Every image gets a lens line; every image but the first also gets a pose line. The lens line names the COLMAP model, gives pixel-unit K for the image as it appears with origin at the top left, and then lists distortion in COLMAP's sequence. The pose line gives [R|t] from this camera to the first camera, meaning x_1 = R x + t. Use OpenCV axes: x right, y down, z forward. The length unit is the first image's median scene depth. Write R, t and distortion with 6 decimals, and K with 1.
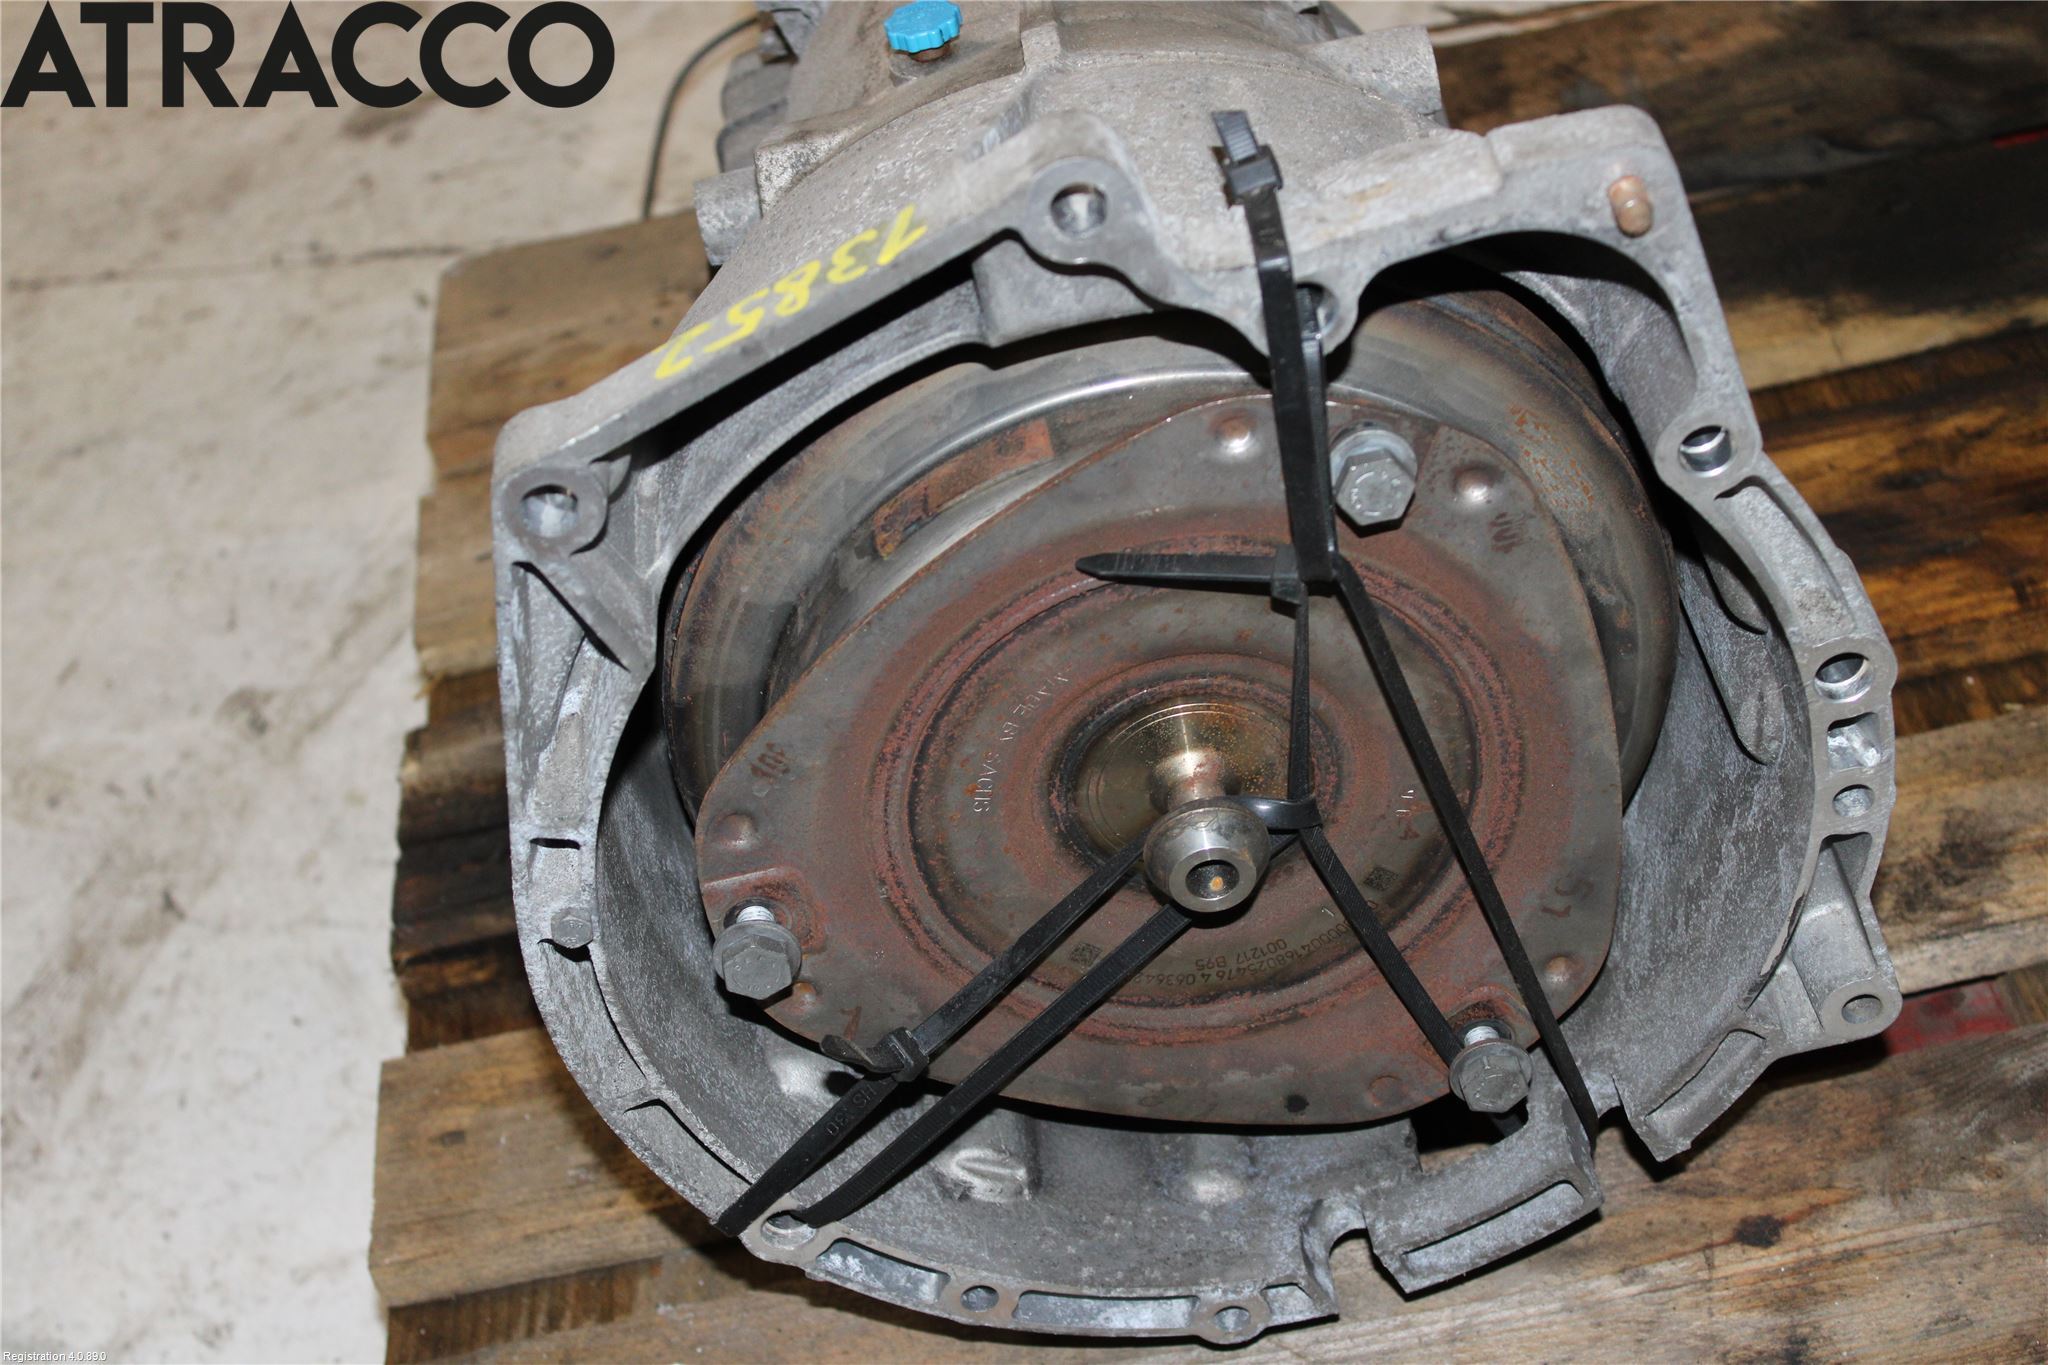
lens RADIAL K [[3698.6, 0, 1024.5], [0, 3698.6, 683.0], [0, 0, 1]] dist [-0.016291, 0.000000]
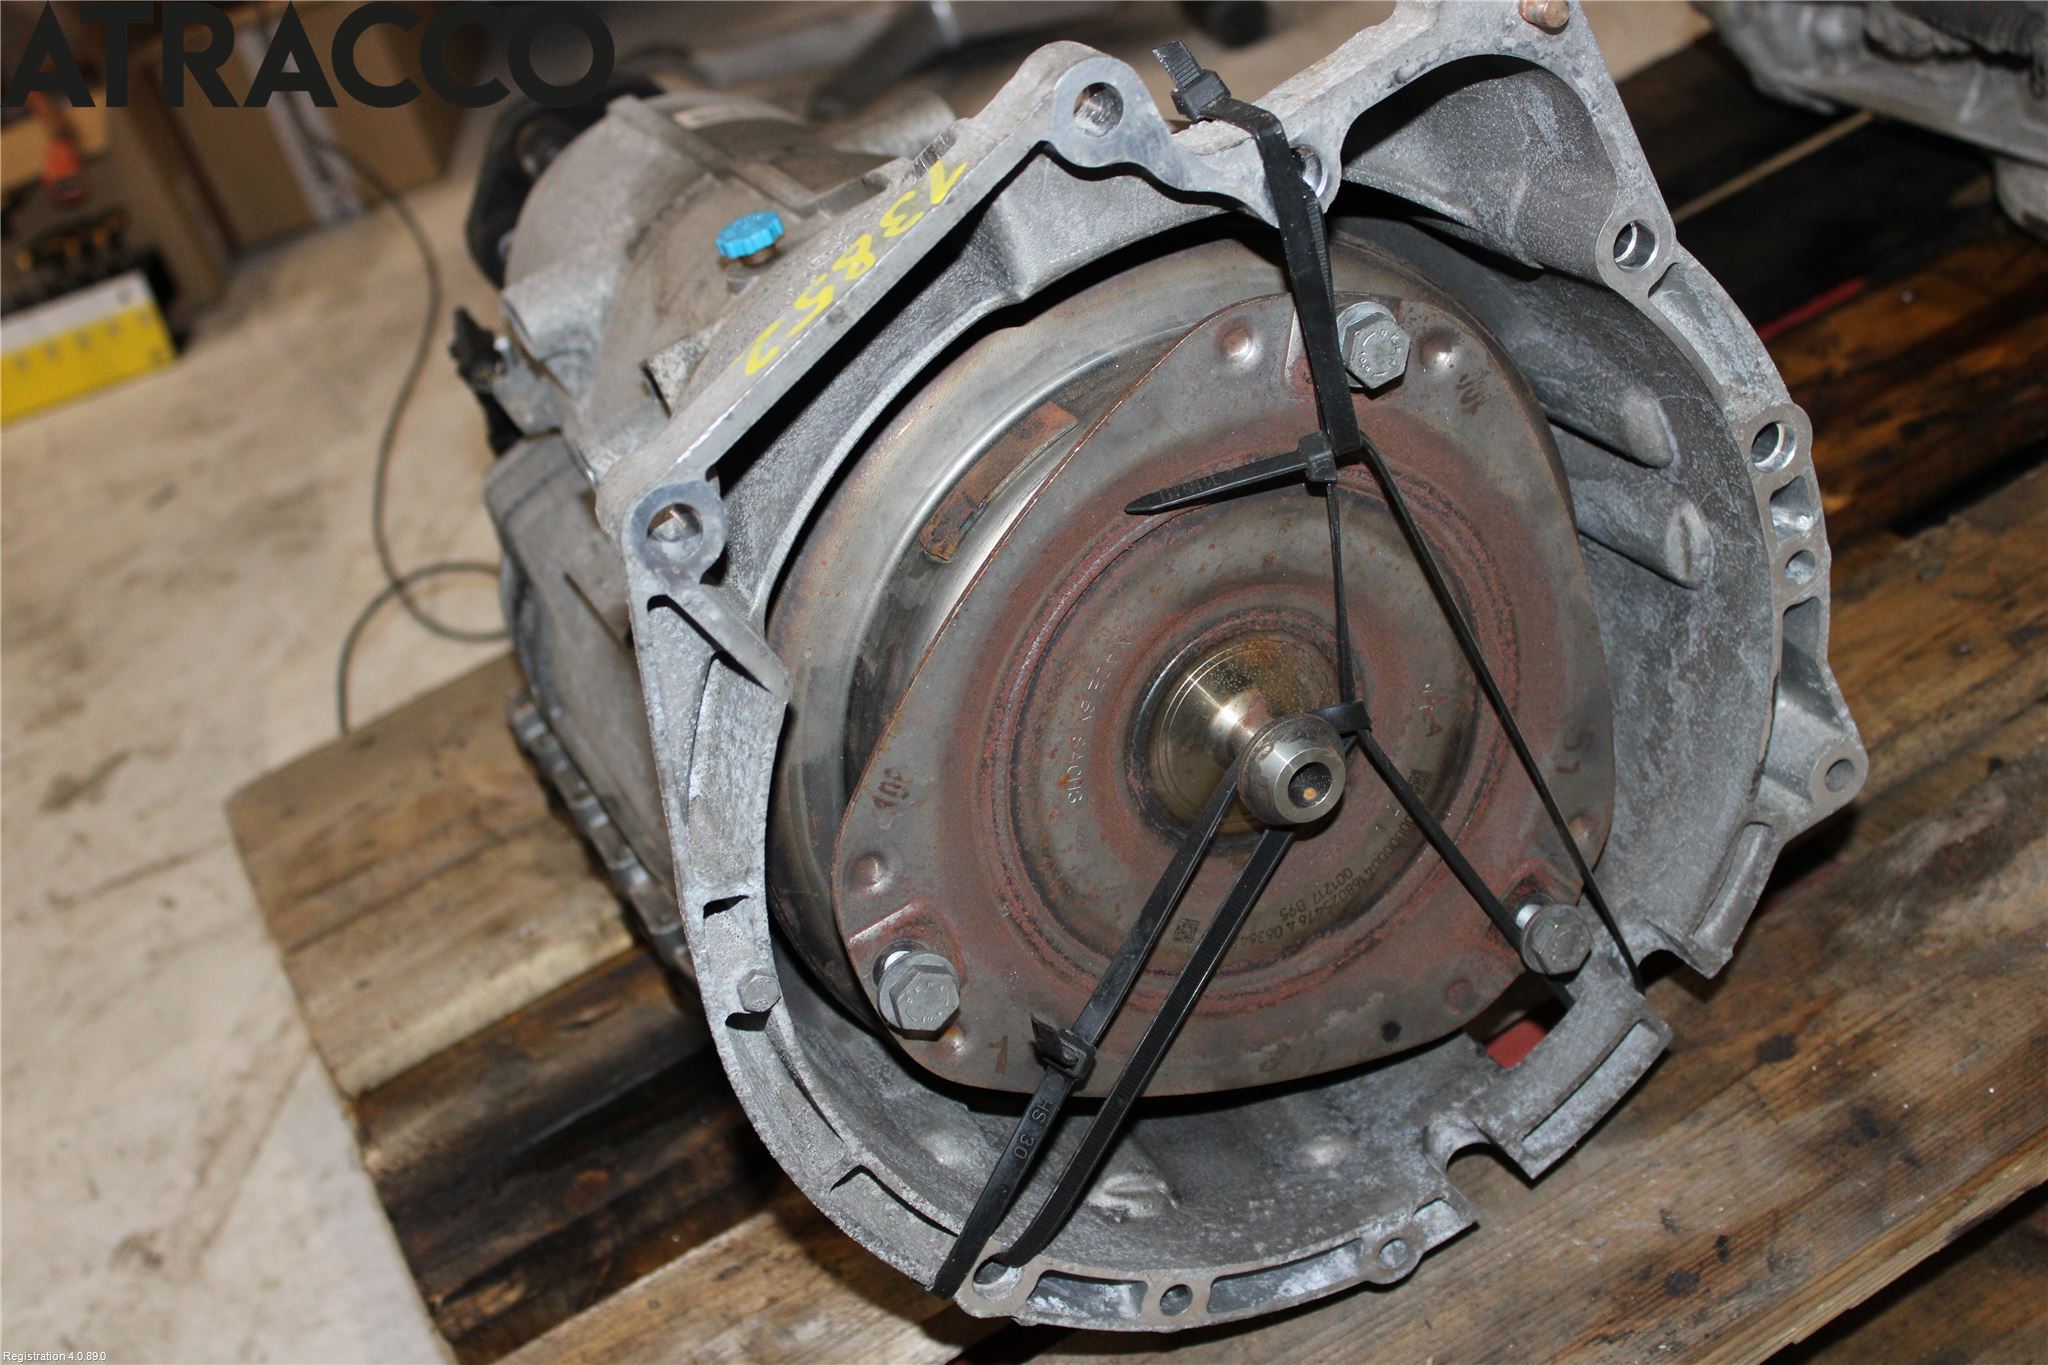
lens RADIAL K [[2867.4, 0, 1027.5], [0, 2867.4, 685.2], [0, 0, 1]] dist [-0.048452, 0.000000]
pose [[0.933869, -0.260499, 0.245009, -0.214239], [0.310116, 0.931095, -0.192068, 0.154954], [-0.178093, 0.255347, 0.950306, 0.209503]]
